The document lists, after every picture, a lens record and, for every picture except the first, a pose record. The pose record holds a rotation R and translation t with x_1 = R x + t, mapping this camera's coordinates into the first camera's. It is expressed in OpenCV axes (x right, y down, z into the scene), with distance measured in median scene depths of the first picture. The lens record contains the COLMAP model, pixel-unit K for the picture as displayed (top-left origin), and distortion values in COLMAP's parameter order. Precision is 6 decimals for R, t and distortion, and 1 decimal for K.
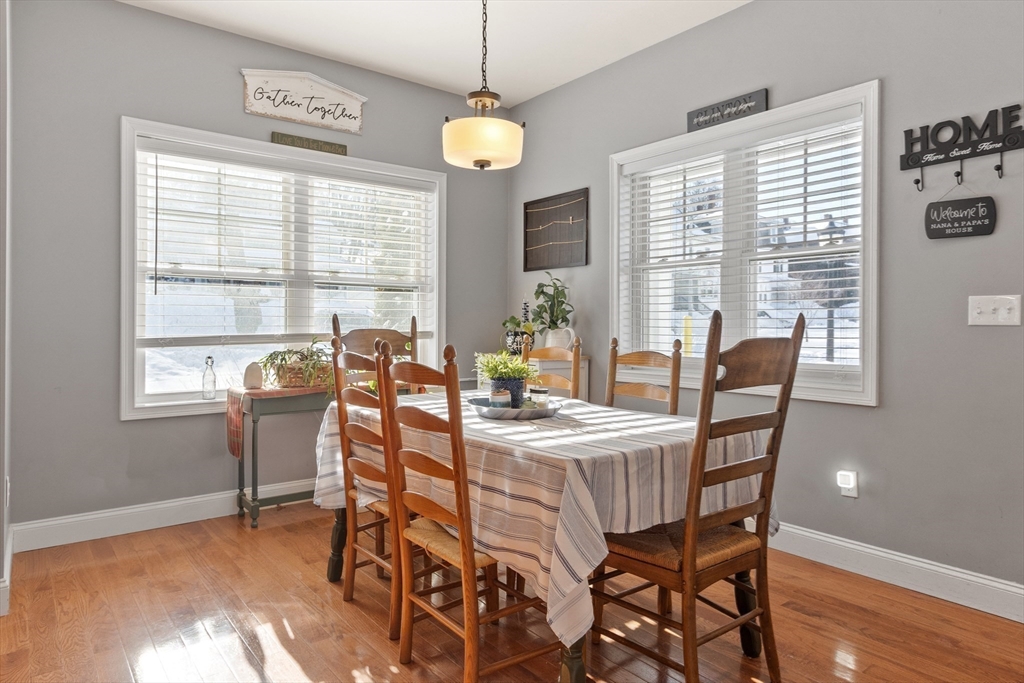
lens RADIAL K [[628.5, 0, 513.9], [0, 628.5, 332.9], [0, 0, 1]] dist [0.003087, -0.001673]
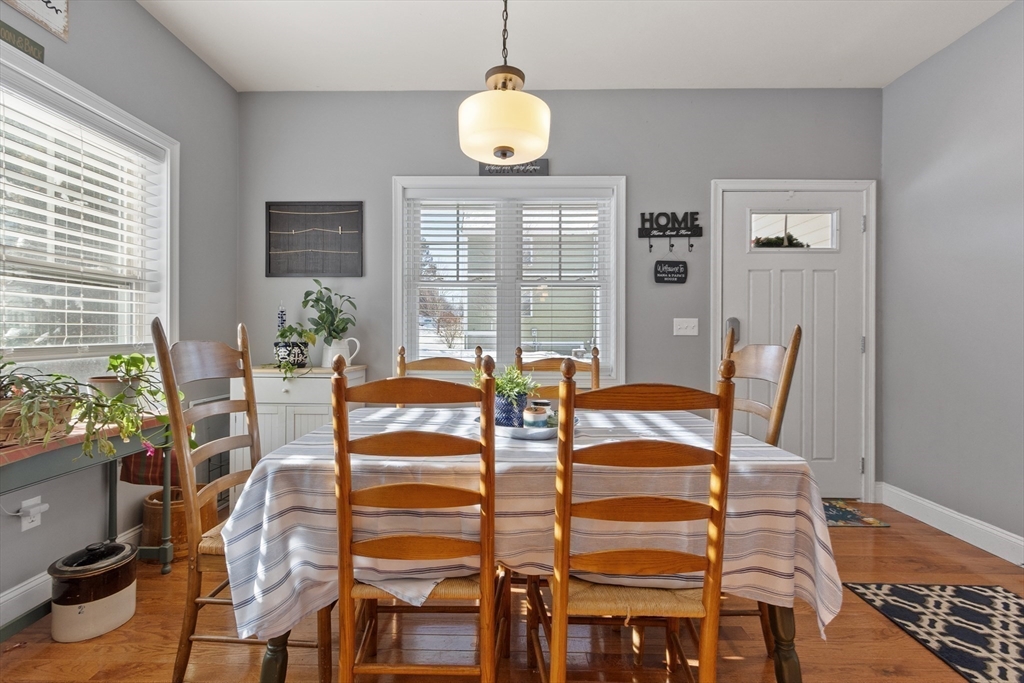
lens RADIAL K [[454.8, 0, 511.1], [0, 454.8, 339.6], [0, 0, 1]] dist [-0.001141, -0.000128]
pose [[0.631786, -0.007650, 0.775105, -0.444307], [0.008552, 0.999959, 0.002898, -0.006762], [-0.775095, 0.004797, 0.631826, 0.490515]]
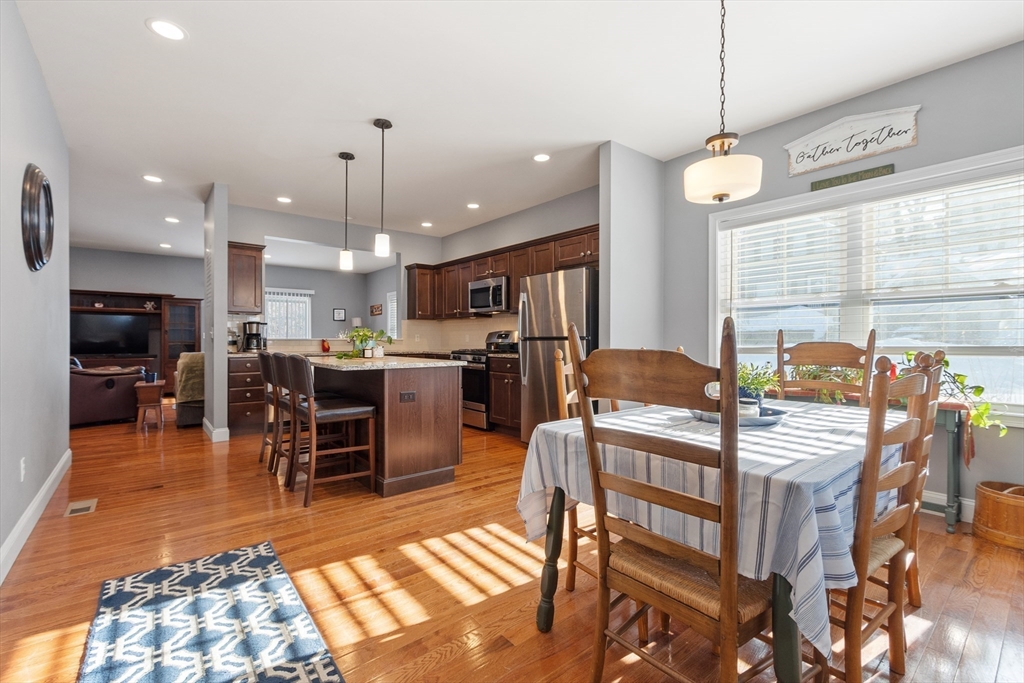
lens RADIAL K [[454.8, 0, 511.1], [0, 454.8, 339.6], [0, 0, 1]] dist [-0.001141, -0.000128]
pose [[0.017611, -0.001053, -0.999844, 0.629730], [-0.010264, 0.999947, -0.001234, -0.006531], [0.999792, 0.010285, 0.017599, 0.505001]]
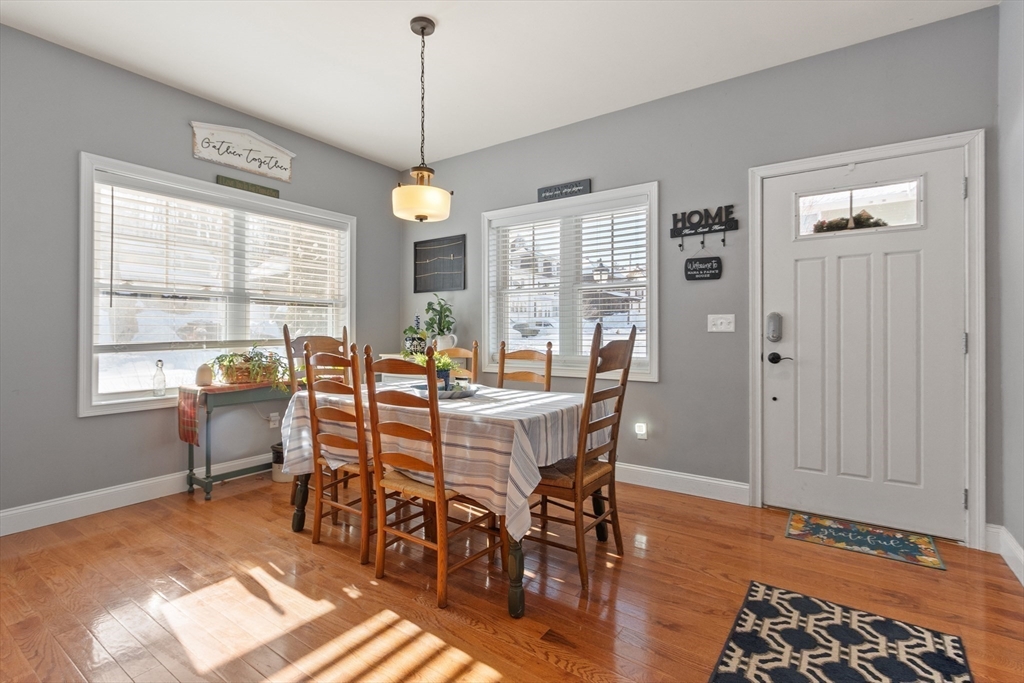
lens RADIAL K [[475.2, 0, 508.2], [0, 475.2, 334.7], [0, 0, 1]] dist [-0.001102, -0.000650]
pose [[0.956106, -0.004275, 0.292989, -0.146332], [0.006363, 0.999961, -0.006174, -0.000060], [-0.292951, 0.007768, 0.956096, -0.058302]]
